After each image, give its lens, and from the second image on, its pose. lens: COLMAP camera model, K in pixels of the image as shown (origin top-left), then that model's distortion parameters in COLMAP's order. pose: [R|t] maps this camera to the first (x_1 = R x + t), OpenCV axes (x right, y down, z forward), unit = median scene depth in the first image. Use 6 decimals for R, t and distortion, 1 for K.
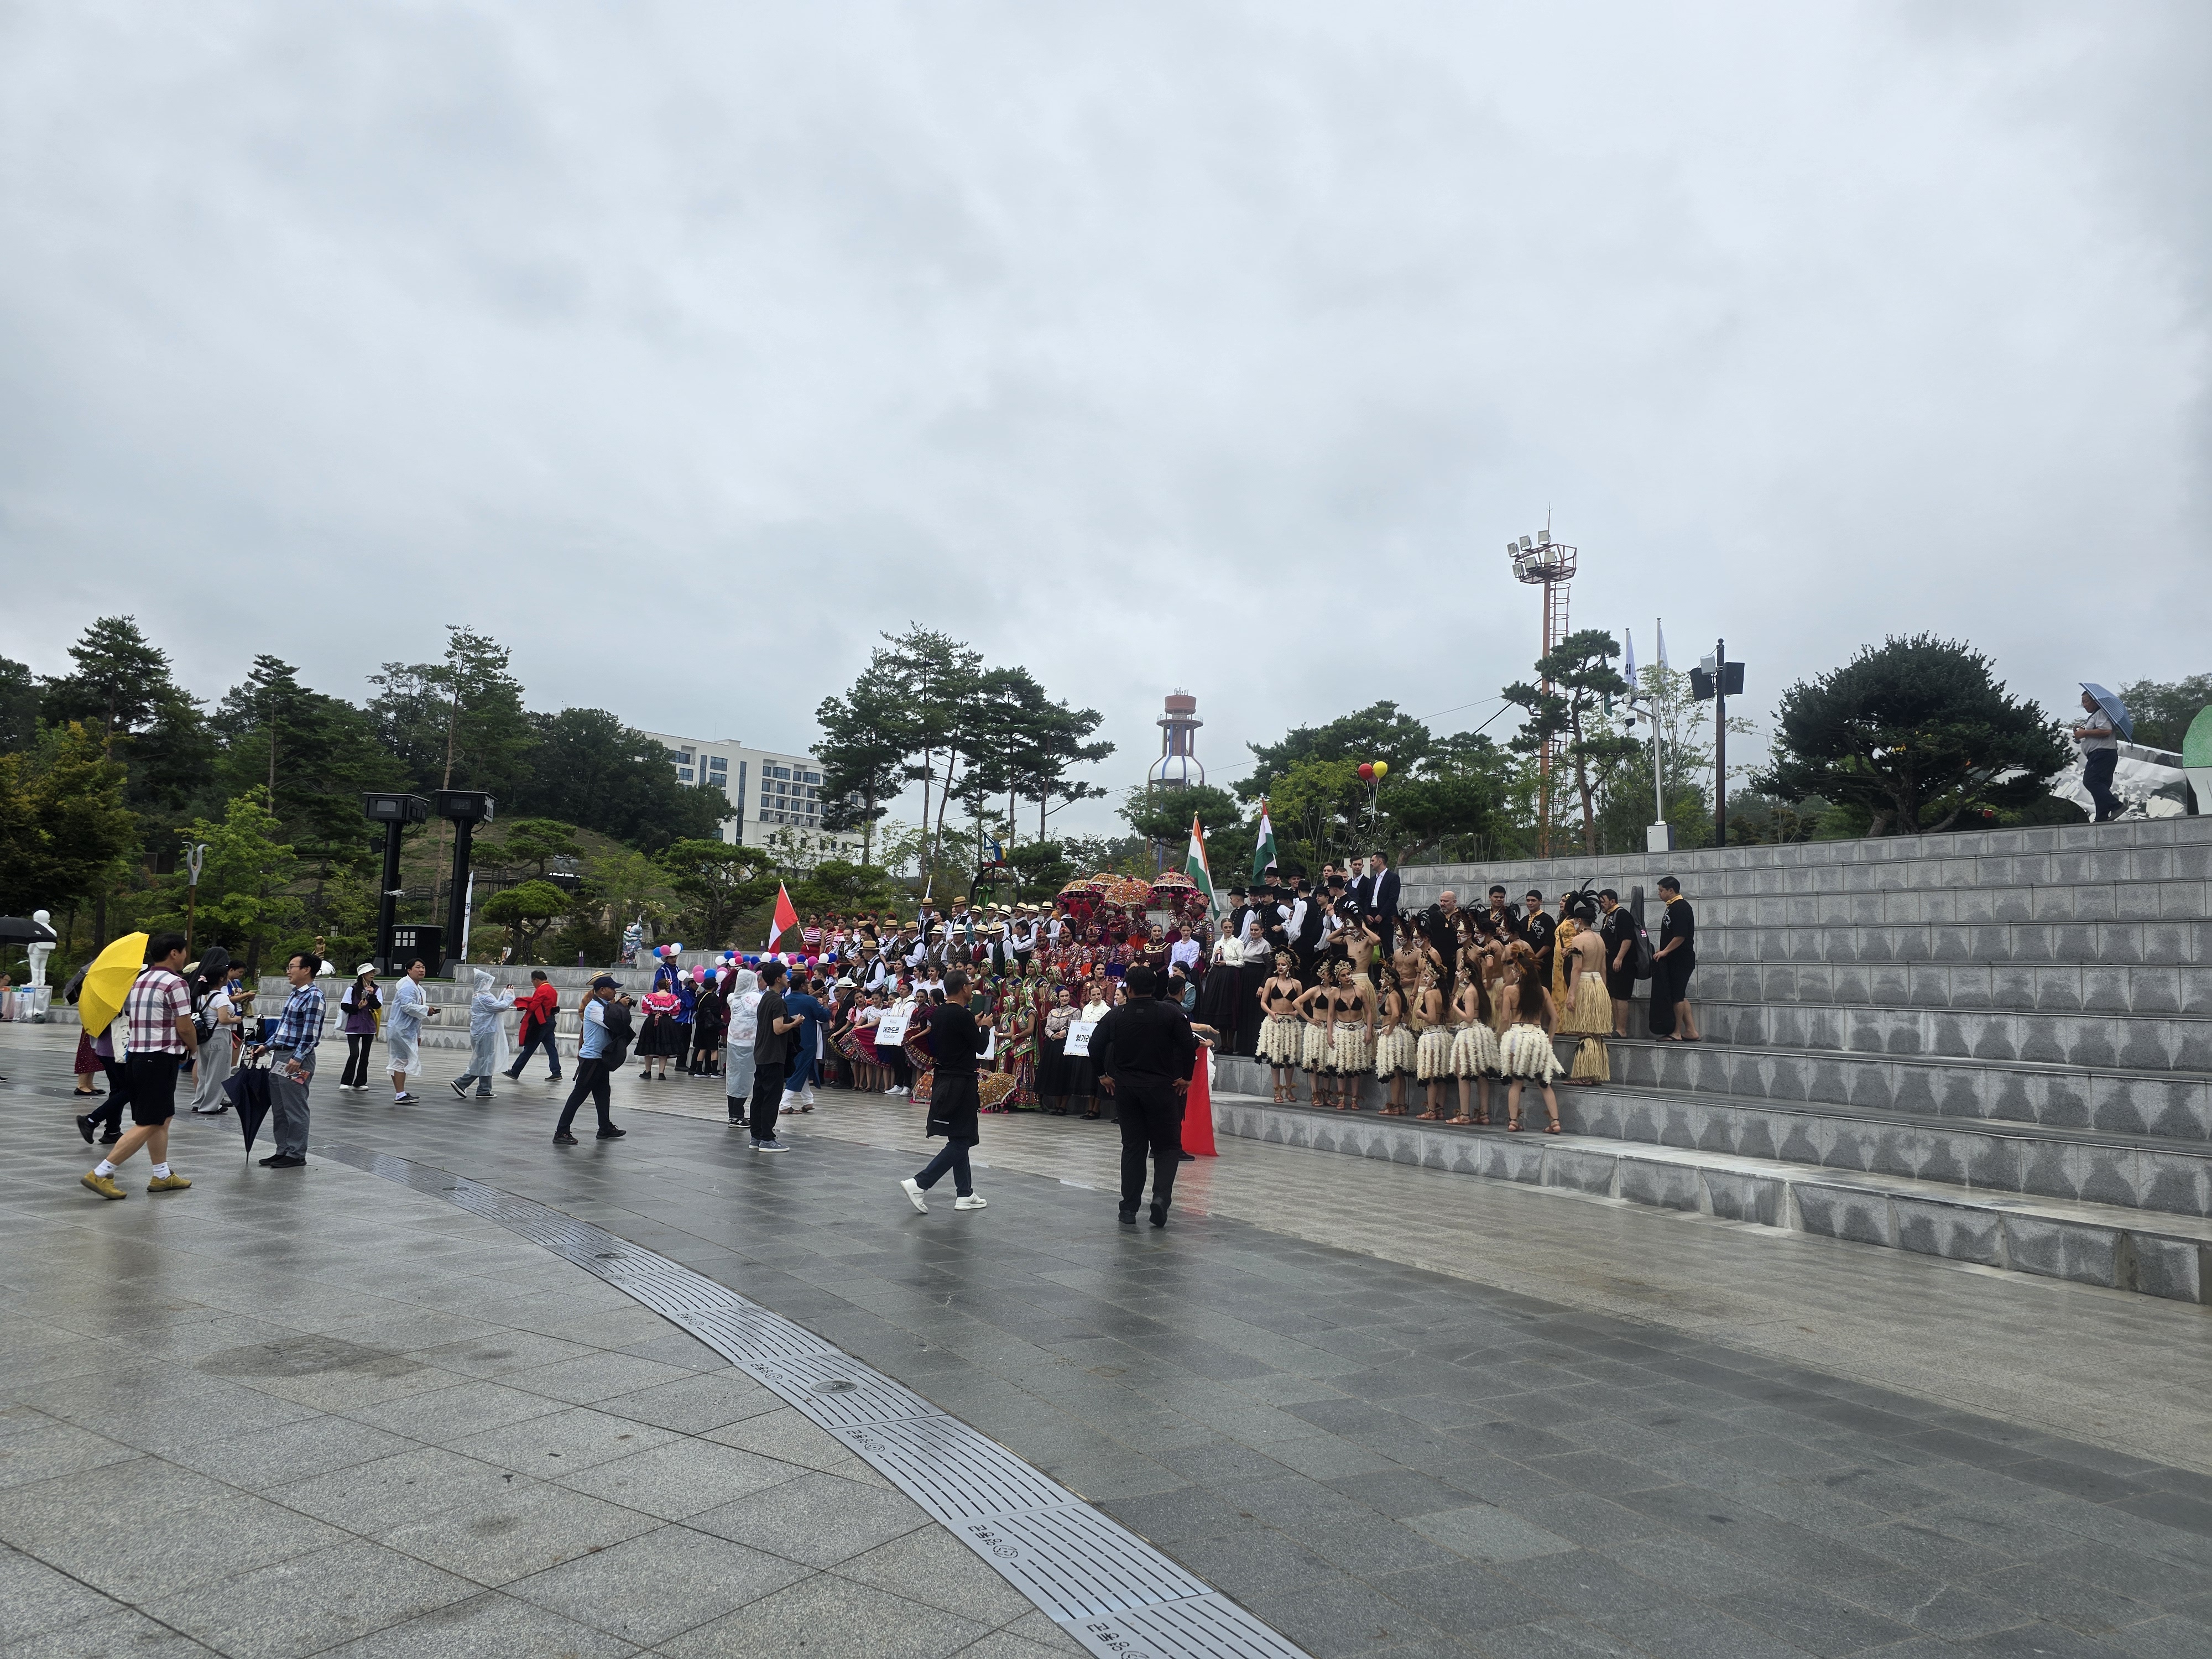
lens RADIAL K [[1478.6, 0, 1093.0], [0, 1478.6, 842.4], [0, 0, 1]] dist [0.055227, -0.048379]
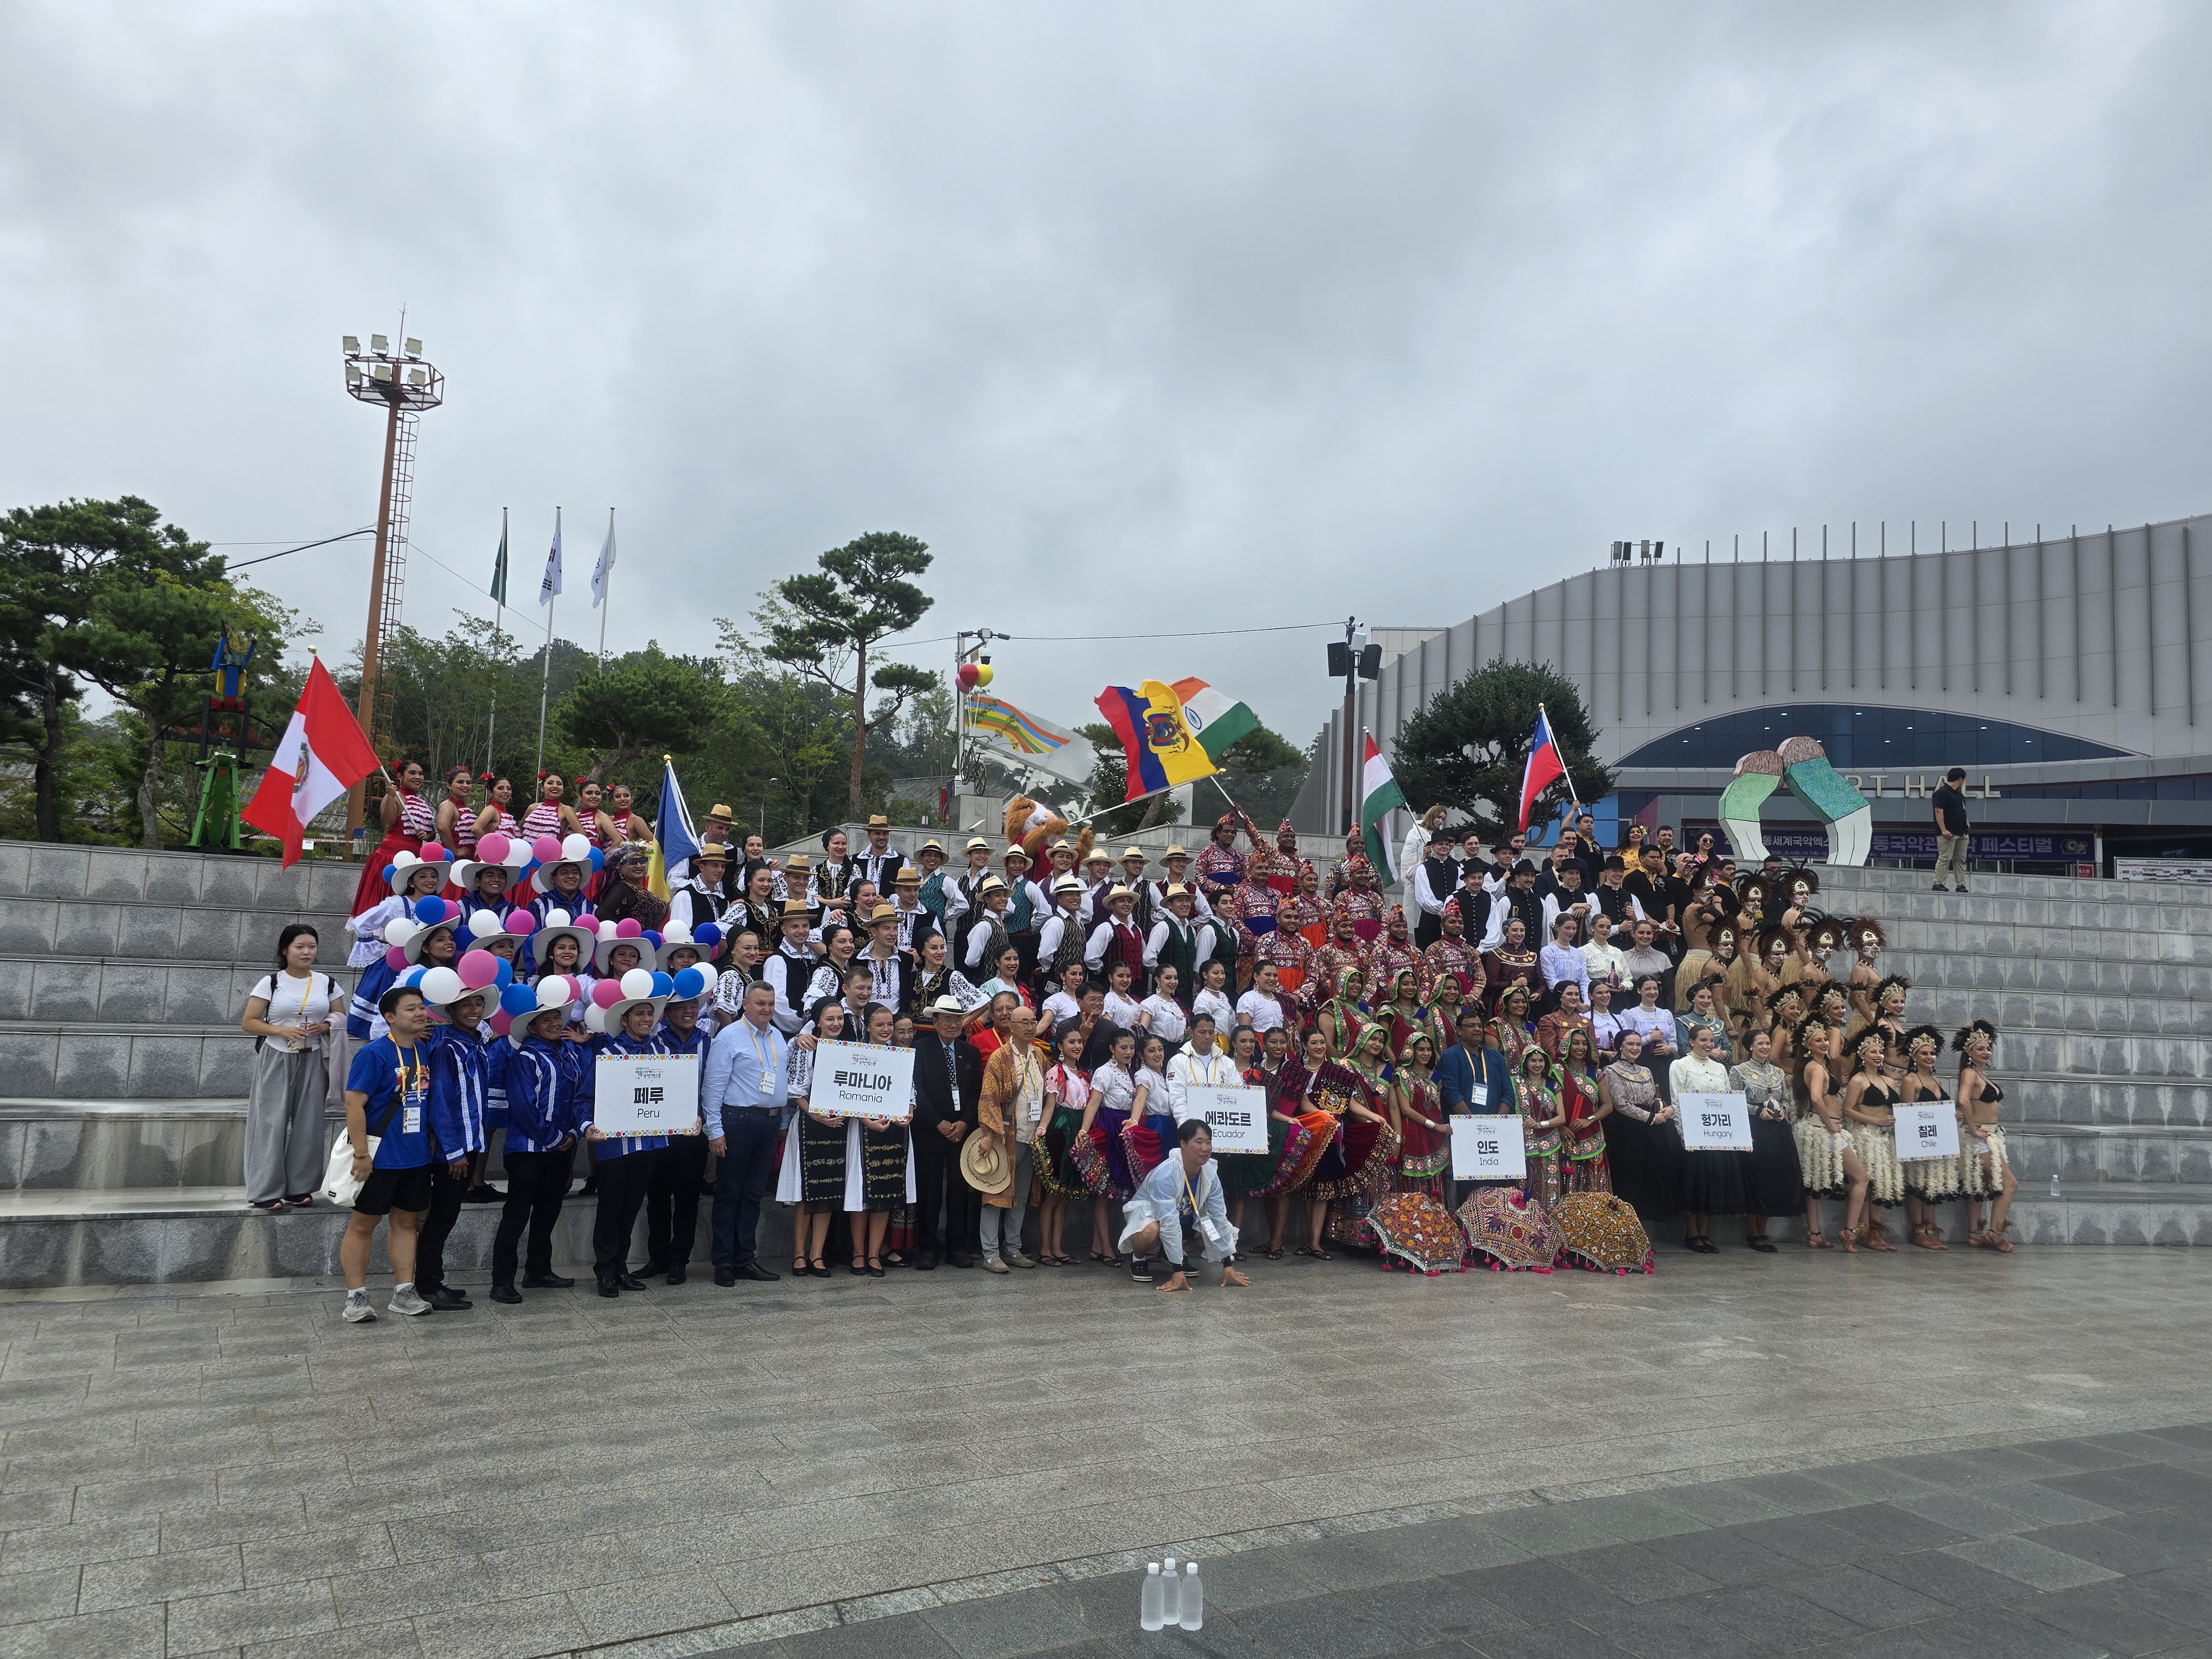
lens RADIAL K [[1478.6, 0, 1129.2], [0, 1478.6, 856.0], [0, 0, 1]] dist [0.055227, -0.048379]
pose [[0.395558, 0.067483, 0.915959, -0.767311], [-0.115217, 0.993065, -0.023408, 0.084479], [-0.911186, -0.096275, 0.400590, 1.171400]]
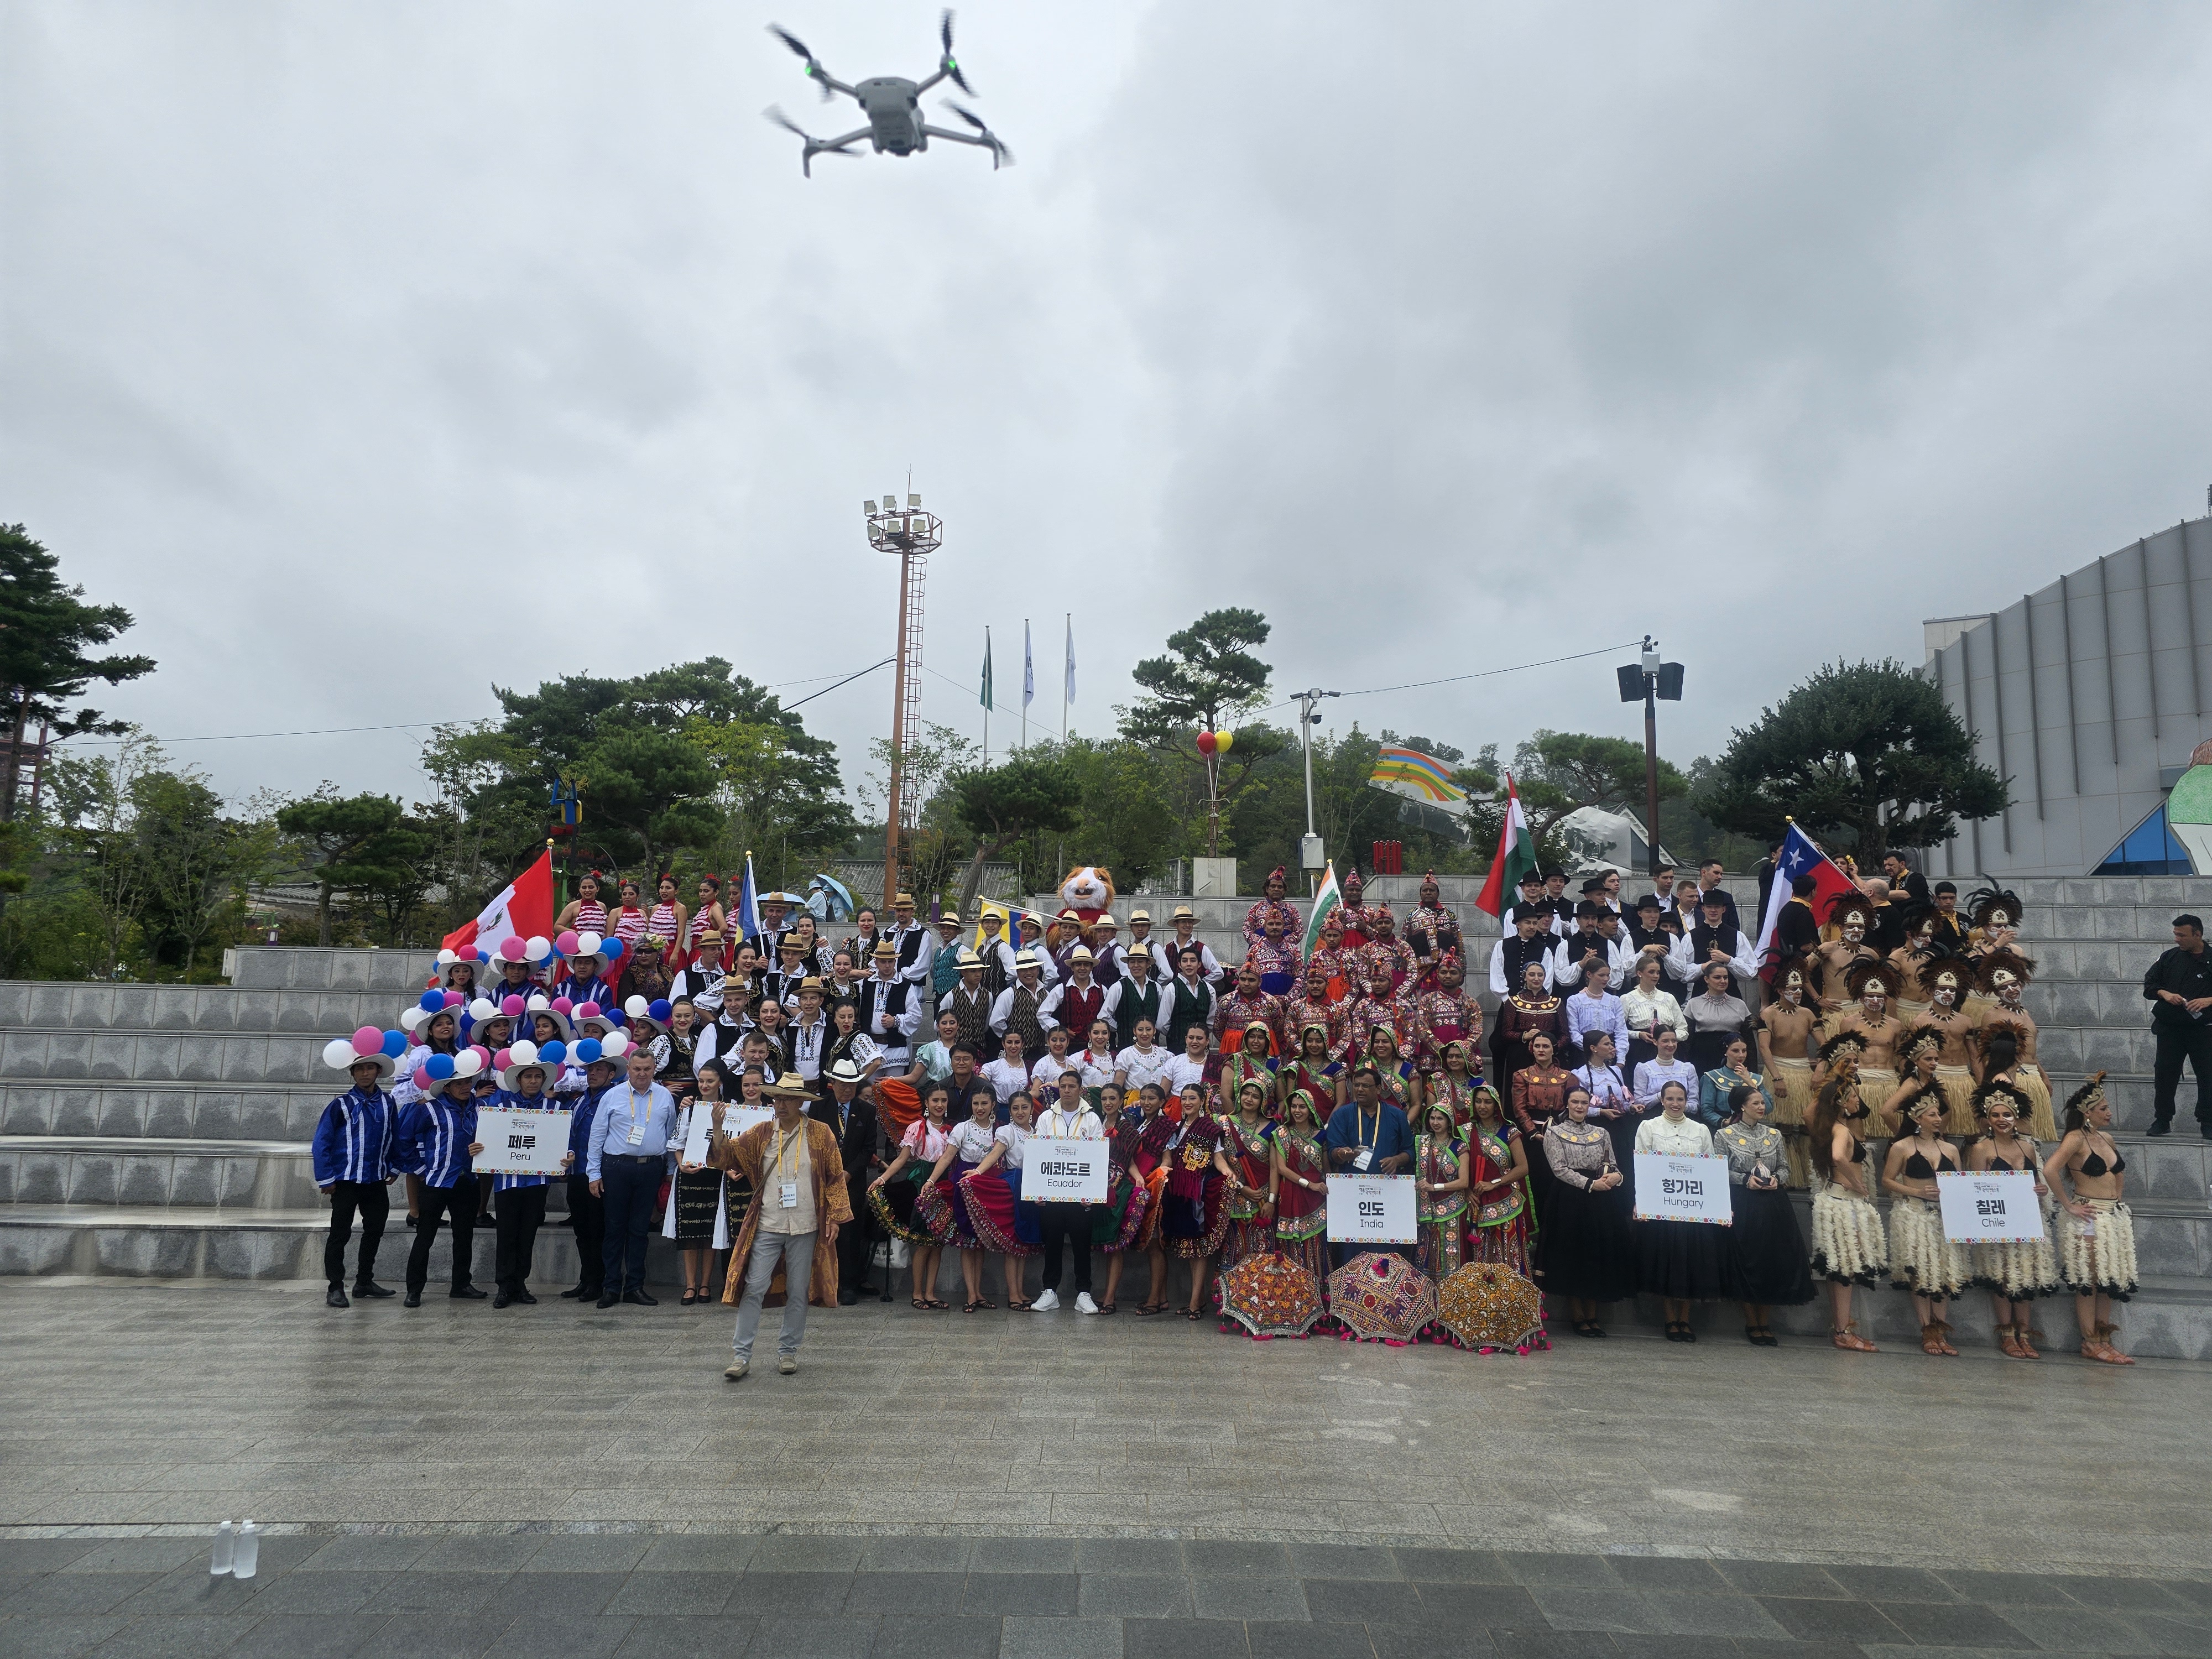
lens RADIAL K [[1478.6, 0, 1130.9], [0, 1478.6, 819.4], [0, 0, 1]] dist [0.055227, -0.048379]
pose [[0.736508, 0.077894, 0.671929, -0.606013], [-0.064547, 0.996908, -0.044817, 0.048436], [-0.673342, -0.010363, 0.739259, 0.882814]]
